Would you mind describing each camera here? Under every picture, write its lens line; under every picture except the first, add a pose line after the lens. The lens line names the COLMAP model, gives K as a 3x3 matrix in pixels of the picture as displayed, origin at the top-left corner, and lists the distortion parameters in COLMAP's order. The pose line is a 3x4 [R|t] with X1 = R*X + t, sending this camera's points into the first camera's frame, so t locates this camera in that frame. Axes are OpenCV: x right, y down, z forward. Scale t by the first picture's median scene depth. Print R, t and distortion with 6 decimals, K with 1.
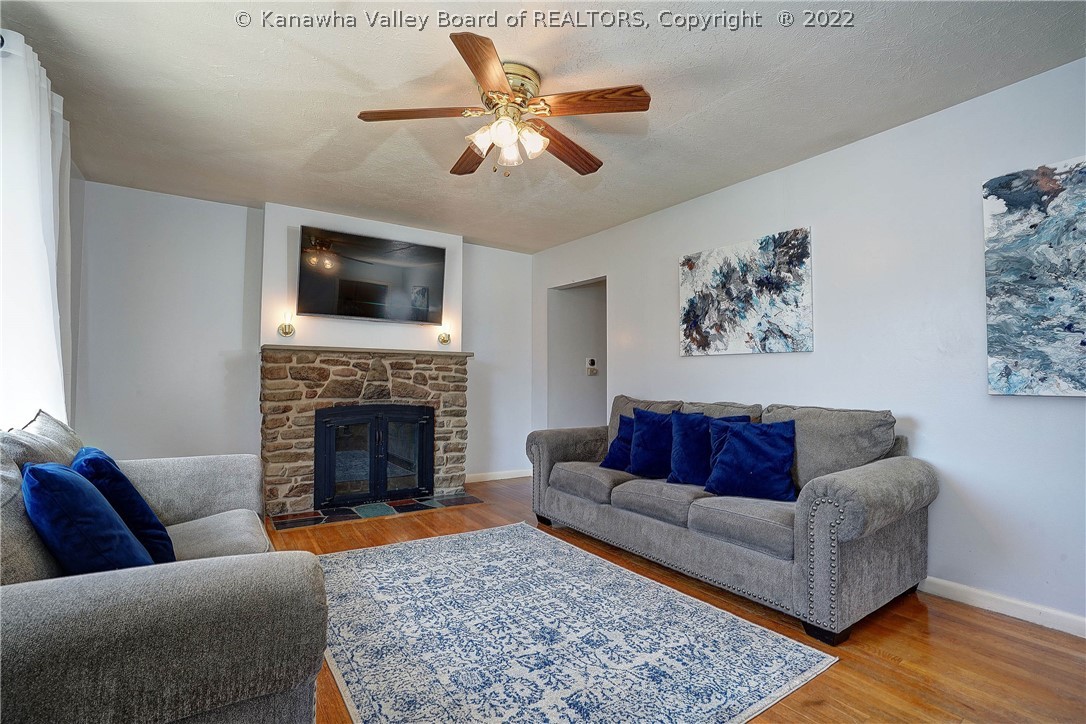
lens RADIAL K [[496.4, 0, 542.7], [0, 496.4, 363.5], [0, 0, 1]] dist [-0.002089, -0.000109]
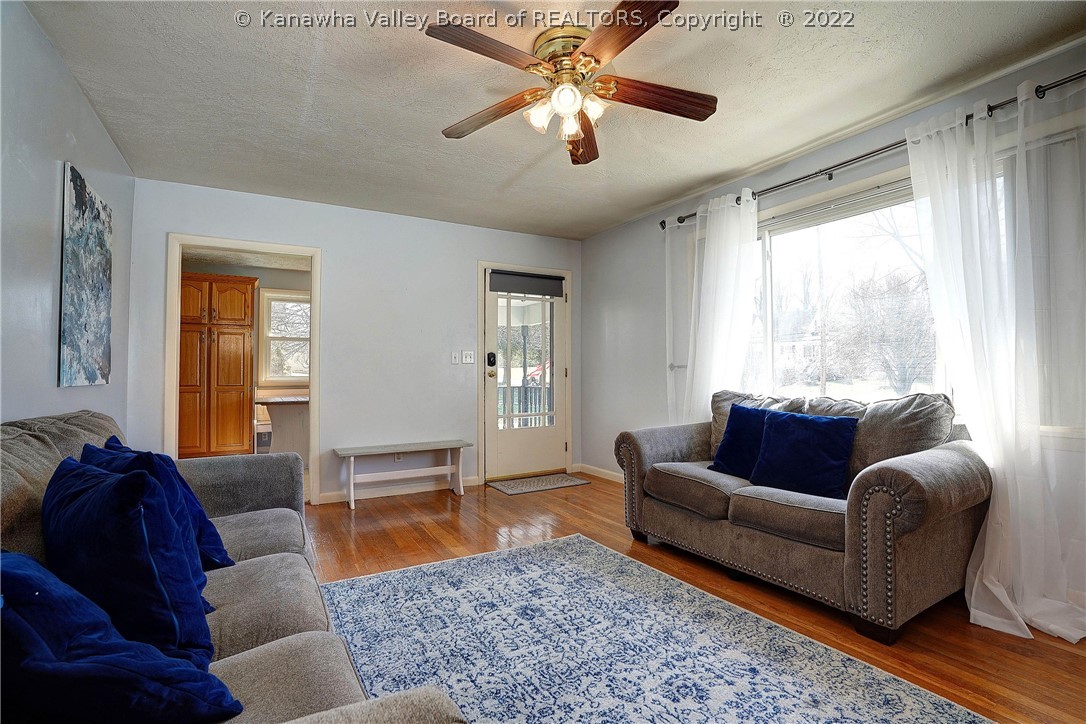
lens RADIAL K [[496.4, 0, 542.8], [0, 496.4, 358.8], [0, 0, 1]] dist [-0.002089, -0.000109]
pose [[-0.997554, 0.004345, 0.069770, -0.095813], [0.000129, 0.998180, -0.060313, 0.070295], [-0.069905, -0.060156, -0.995738, 2.054994]]
